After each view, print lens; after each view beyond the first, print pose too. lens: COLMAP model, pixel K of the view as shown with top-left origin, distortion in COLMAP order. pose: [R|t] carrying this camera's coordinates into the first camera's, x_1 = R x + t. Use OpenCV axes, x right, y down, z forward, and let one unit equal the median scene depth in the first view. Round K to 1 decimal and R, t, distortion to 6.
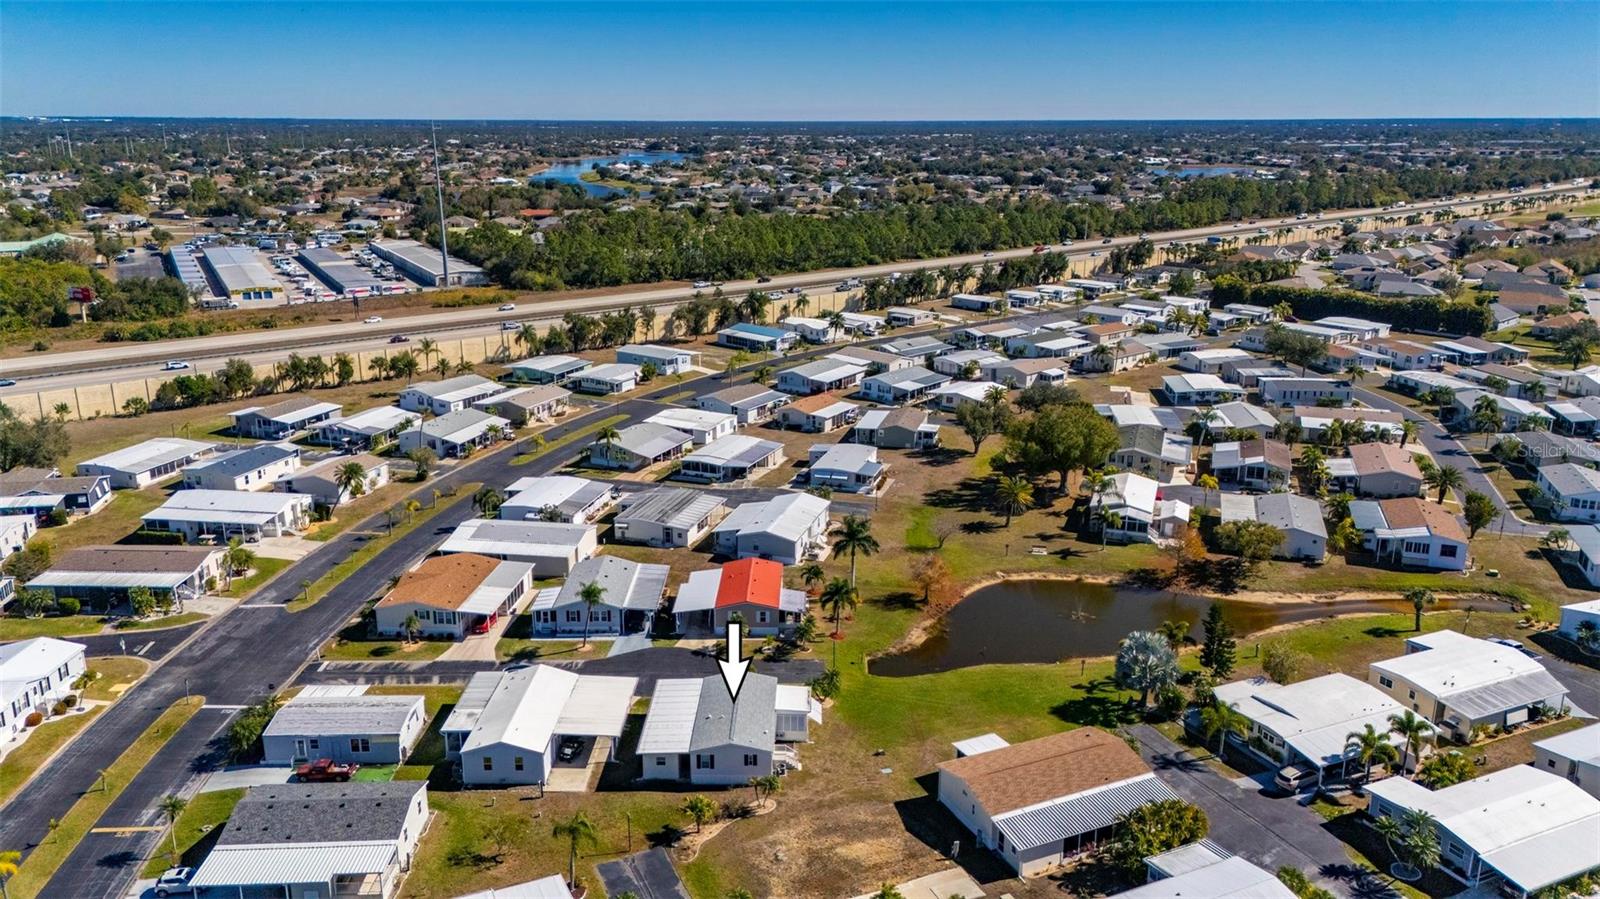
lens RADIAL K [[1156.0, 0, 799.4], [0, 1156.0, 449.8], [0, 0, 1]] dist [0.106721, -0.127109]
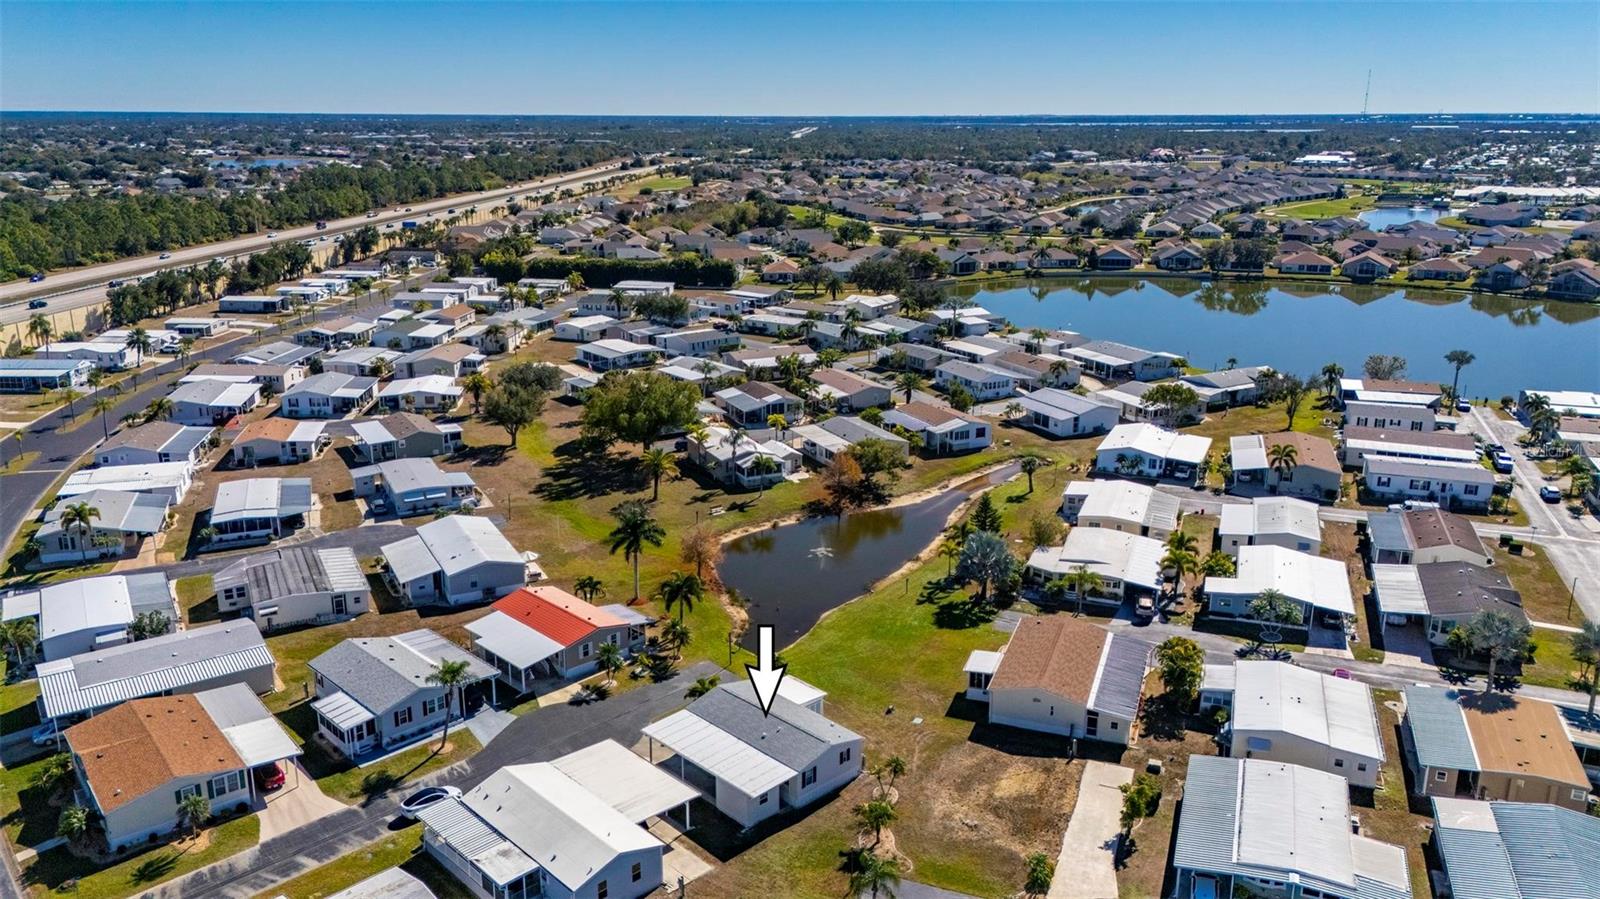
lens RADIAL K [[1173.3, 0, 798.5], [0, 1173.3, 443.5], [0, 0, 1]] dist [0.080443, -0.081555]
pose [[0.709124, -0.189954, 0.679015, -0.390229], [0.192056, 0.978650, 0.073205, -0.027991], [-0.678423, 0.078498, 0.730465, 0.202028]]
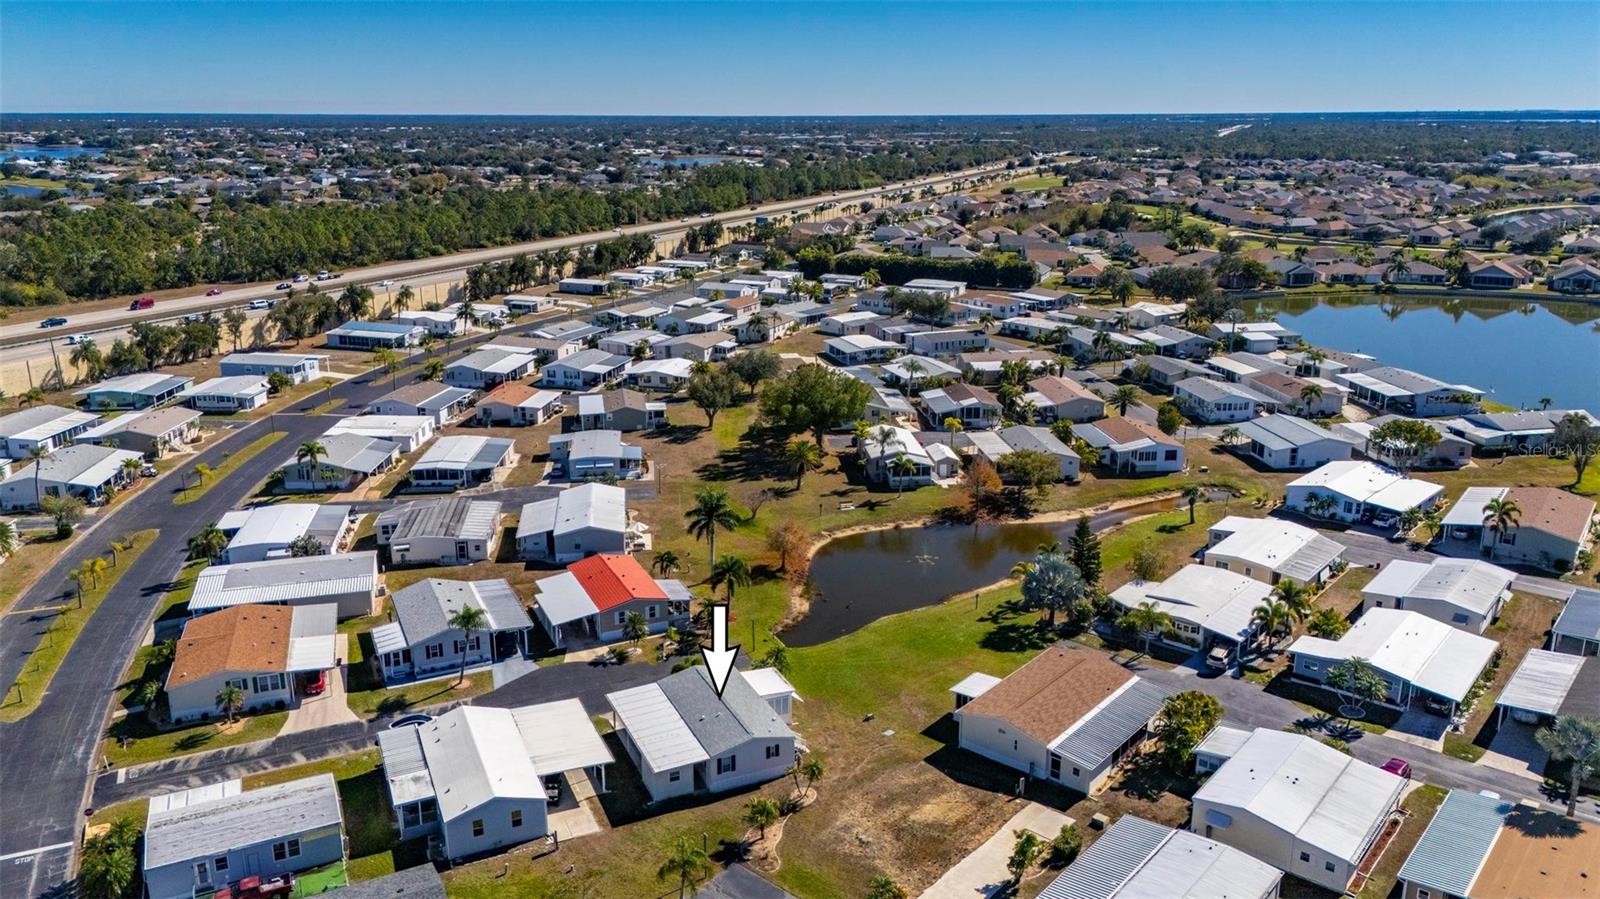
lens RADIAL K [[1173.3, 0, 798.5], [0, 1173.3, 443.5], [0, 0, 1]] dist [0.080443, -0.081555]
pose [[0.904879, -0.117012, 0.409269, -0.226375], [0.118532, 0.992712, 0.021750, 0.005248], [-0.408832, 0.028830, 0.912154, 0.084746]]
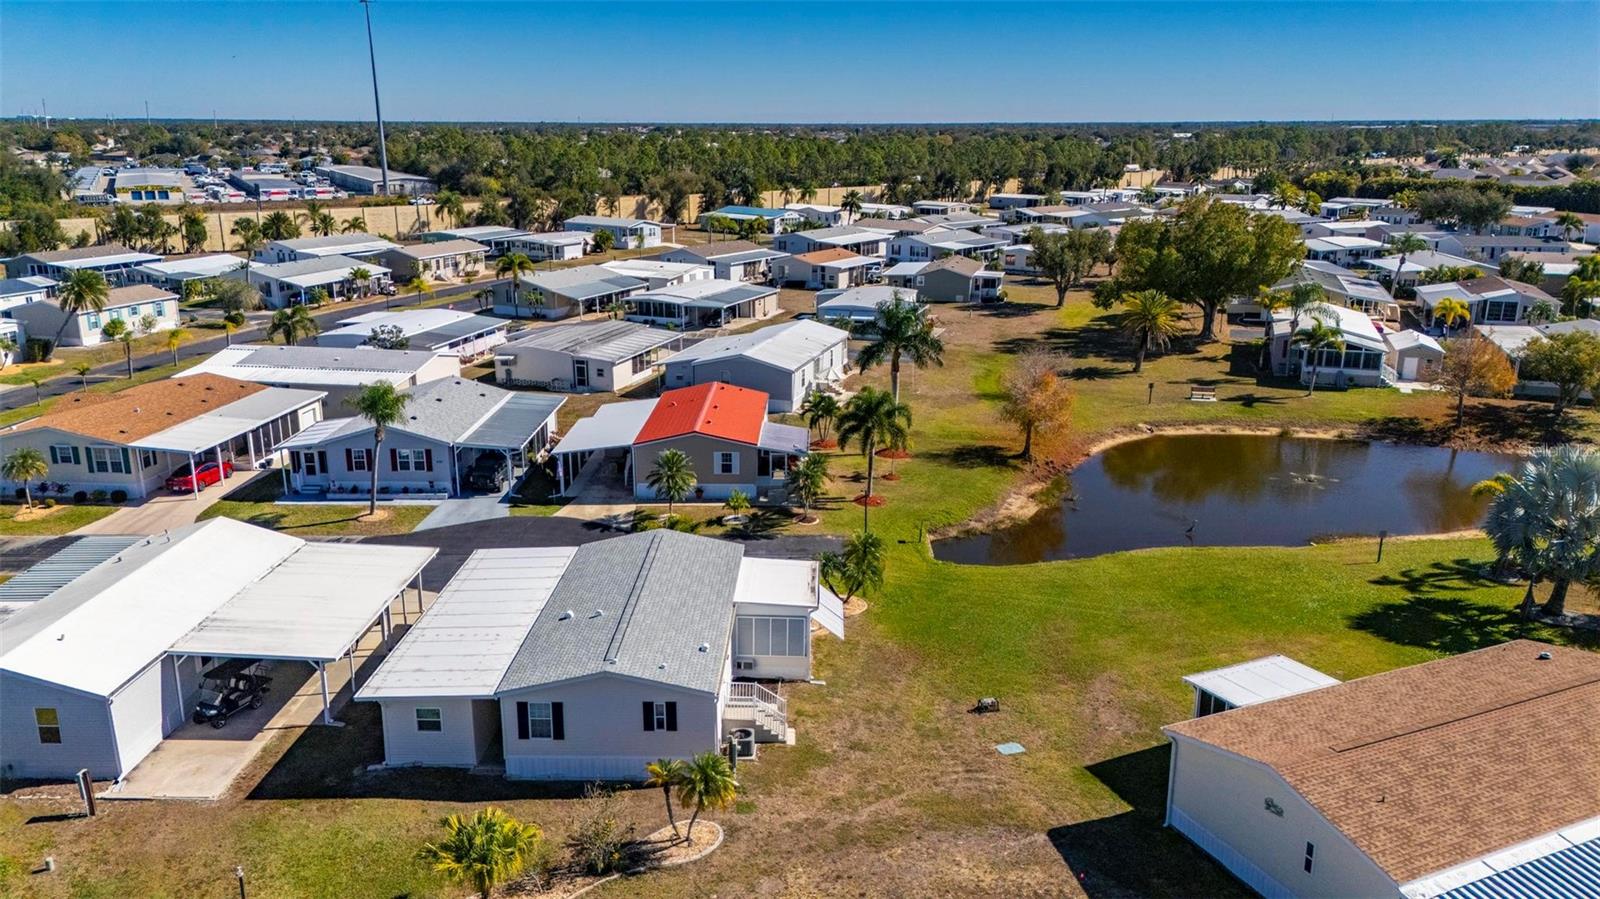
lens RADIAL K [[1165.9, 0, 800.1], [0, 1165.9, 445.8], [0, 0, 1]] dist [0.079091, -0.076889]
pose [[0.999983, 0.001562, -0.005660, 0.003463], [-0.001594, 0.999983, -0.005559, 0.109124], [0.005651, 0.005568, 0.999969, 0.374008]]
